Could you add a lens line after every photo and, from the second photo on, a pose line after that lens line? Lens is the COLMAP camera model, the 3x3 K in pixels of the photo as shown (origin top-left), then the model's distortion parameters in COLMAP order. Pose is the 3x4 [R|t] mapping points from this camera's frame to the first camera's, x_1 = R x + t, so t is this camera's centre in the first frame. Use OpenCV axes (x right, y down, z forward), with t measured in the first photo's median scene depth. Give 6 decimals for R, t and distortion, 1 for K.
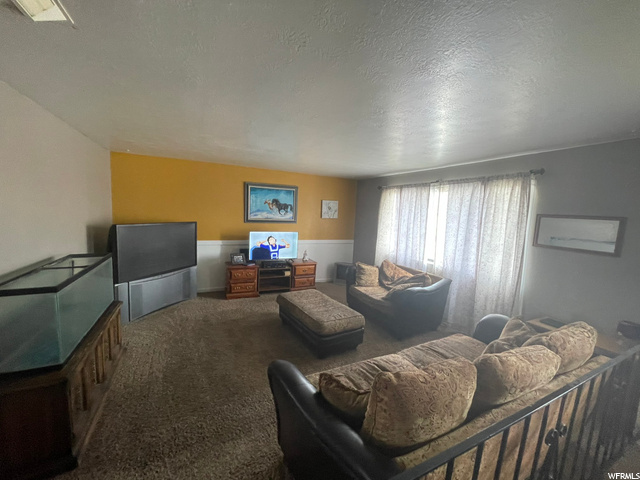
lens RADIAL K [[259.3, 0, 320.5], [0, 259.3, 242.4], [0, 0, 1]] dist [0.000525, -0.000027]
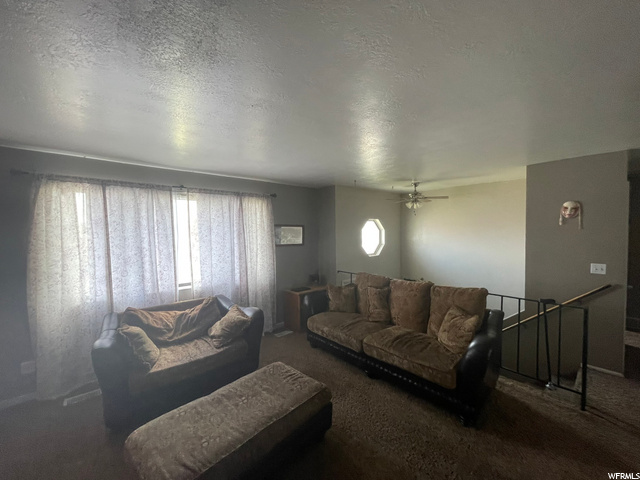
lens RADIAL K [[259.3, 0, 320.8], [0, 259.3, 240.3], [0, 0, 1]] dist [0.000525, -0.000027]
pose [[-0.310314, -0.079241, 0.947326, -0.444901], [0.117952, 0.985610, 0.121080, -0.111000], [-0.943288, 0.149312, -0.296502, 0.813208]]
